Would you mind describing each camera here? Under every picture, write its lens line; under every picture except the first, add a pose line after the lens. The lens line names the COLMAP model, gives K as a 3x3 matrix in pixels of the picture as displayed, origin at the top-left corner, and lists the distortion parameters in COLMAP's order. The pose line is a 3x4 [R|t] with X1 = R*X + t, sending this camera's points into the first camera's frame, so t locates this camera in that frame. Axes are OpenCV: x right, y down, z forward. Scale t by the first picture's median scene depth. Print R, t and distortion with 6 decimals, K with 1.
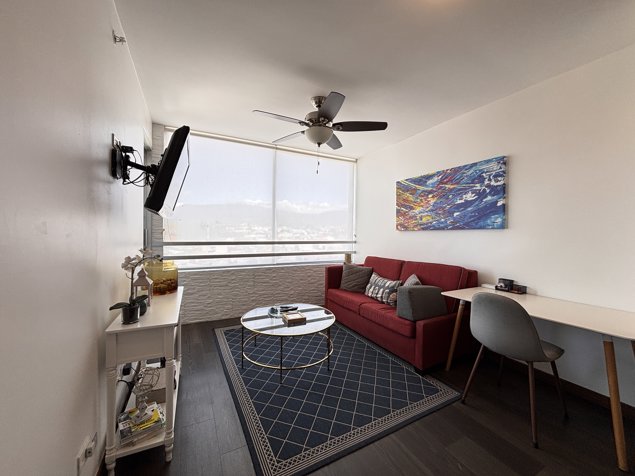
lens RADIAL K [[257.0, 0, 315.7], [0, 257.0, 238.0], [0, 0, 1]] dist [0.002606, -0.000008]
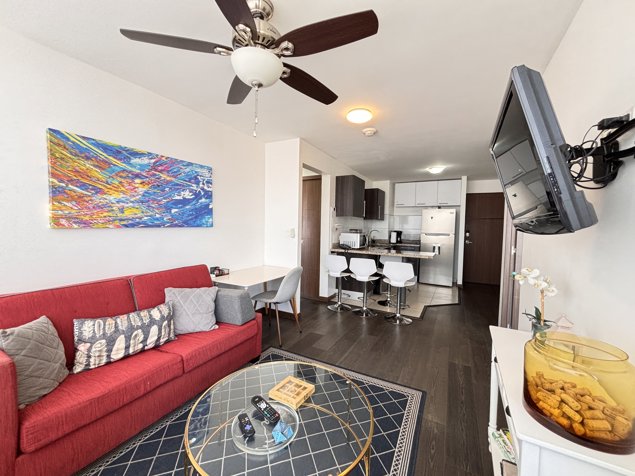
lens RADIAL K [[257.0, 0, 318.4], [0, 257.0, 235.2], [0, 0, 1]] dist [0.002606, -0.000008]
pose [[-0.568167, -0.059231, 0.820779, -0.501095], [-0.016317, 0.998021, 0.060726, -0.070484], [-0.822752, 0.021110, -0.568009, 1.112046]]
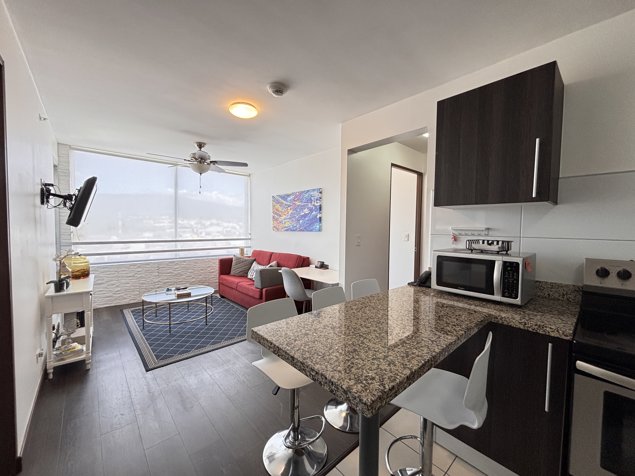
lens RADIAL K [[257.0, 0, 316.5], [0, 257.0, 238.6], [0, 0, 1]] dist [0.002606, -0.000008]
pose [[0.968090, -0.011531, 0.250337, 0.251806], [0.004923, 0.999623, 0.027004, -0.032296], [-0.250554, -0.024909, 0.967782, -0.529843]]
